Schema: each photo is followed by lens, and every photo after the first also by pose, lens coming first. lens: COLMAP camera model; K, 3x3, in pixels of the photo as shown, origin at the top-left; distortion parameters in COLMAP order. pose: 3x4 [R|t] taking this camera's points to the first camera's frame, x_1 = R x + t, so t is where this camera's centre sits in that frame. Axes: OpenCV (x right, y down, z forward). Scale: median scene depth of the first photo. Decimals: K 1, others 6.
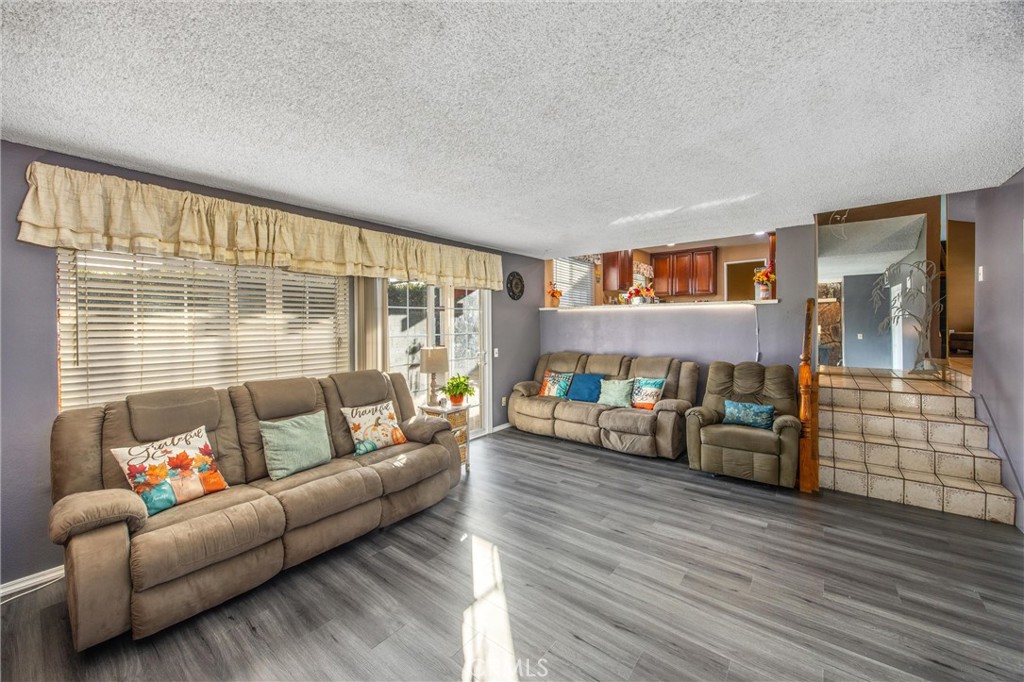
lens RADIAL K [[397.6, 0, 489.4], [0, 397.6, 324.0], [0, 0, 1]] dist [-0.000630, -0.000349]
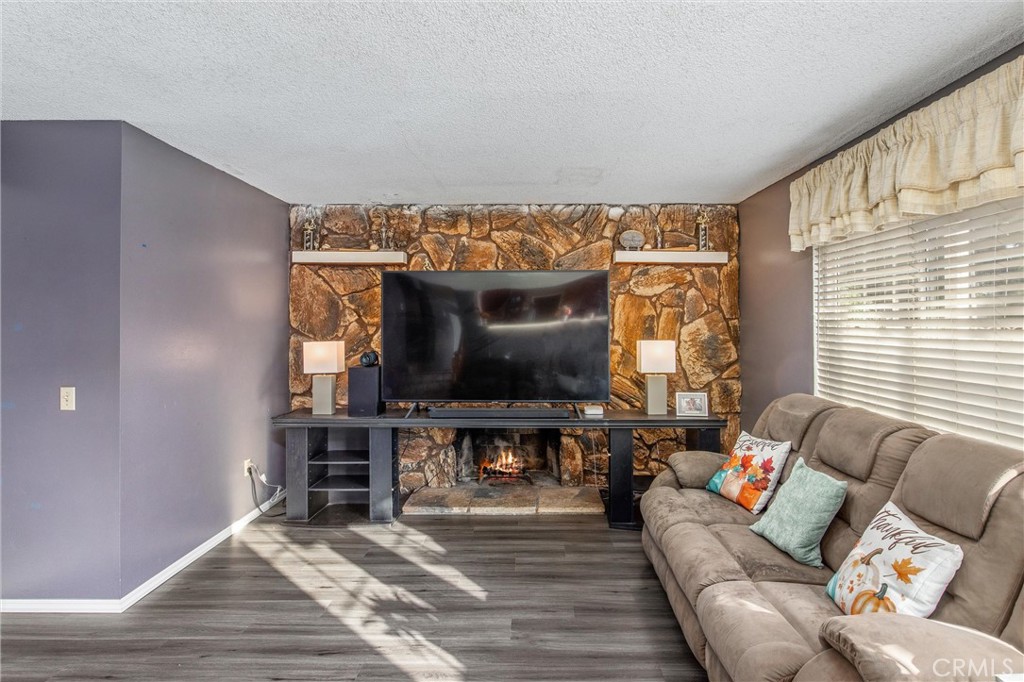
lens RADIAL K [[571.4, 0, 522.5], [0, 571.4, 317.6], [0, 0, 1]] dist [-0.011578, 0.004196]
pose [[-0.765978, -0.000639, -0.642866, 0.455134], [0.004375, 0.999971, -0.006206, -0.001088], [0.642852, -0.007566, -0.765953, 1.472894]]
